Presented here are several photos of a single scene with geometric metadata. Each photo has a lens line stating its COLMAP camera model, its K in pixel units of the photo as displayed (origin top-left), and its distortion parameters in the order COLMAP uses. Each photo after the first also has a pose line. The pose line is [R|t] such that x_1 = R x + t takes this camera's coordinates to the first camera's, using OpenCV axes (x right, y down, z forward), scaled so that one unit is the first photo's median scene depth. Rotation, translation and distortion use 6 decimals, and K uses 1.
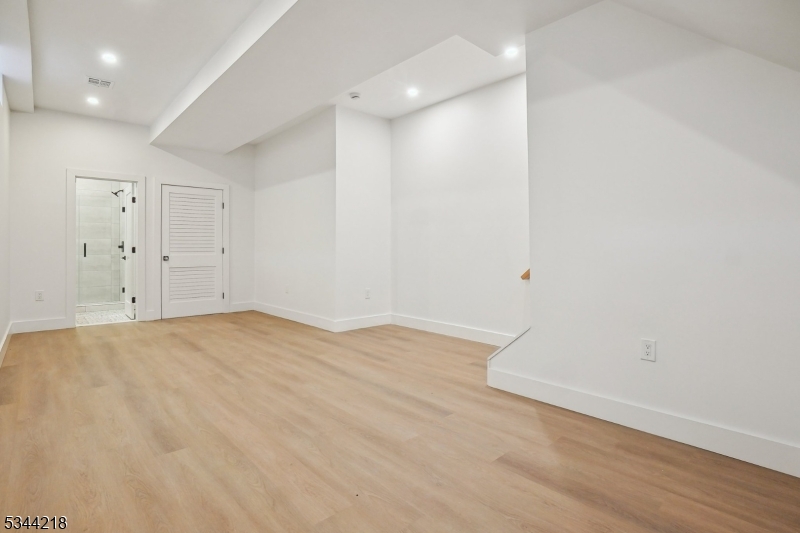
lens RADIAL K [[376.0, 0, 400.0], [0, 376.0, 266.5], [0, 0, 1]] dist [-0.026121, 0.012000]
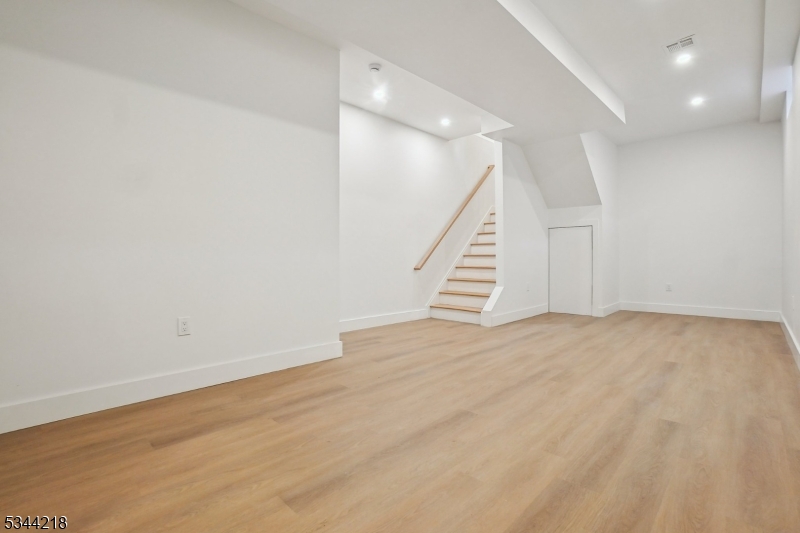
lens RADIAL K [[367.2, 0, 400.0], [0, 367.2, 266.5], [0, 0, 1]] dist [-0.001471, 0.000308]
pose [[-0.038039, -0.015835, 0.999151, -1.518019], [0.048434, 0.998670, 0.017671, -0.011165], [-0.998102, 0.049065, -0.037221, 1.561394]]
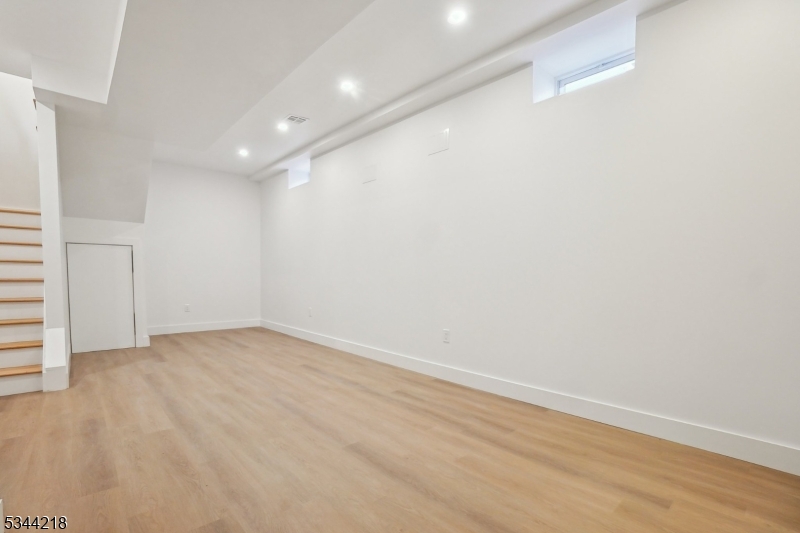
lens RADIAL K [[376.0, 0, 400.0], [0, 376.0, 266.5], [0, 0, 1]] dist [-0.026121, 0.012000]
pose [[-0.999011, -0.009149, 0.043511, -0.889901], [-0.008447, 0.999832, 0.016292, -0.090286], [-0.043653, 0.015908, -0.998920, 2.214904]]
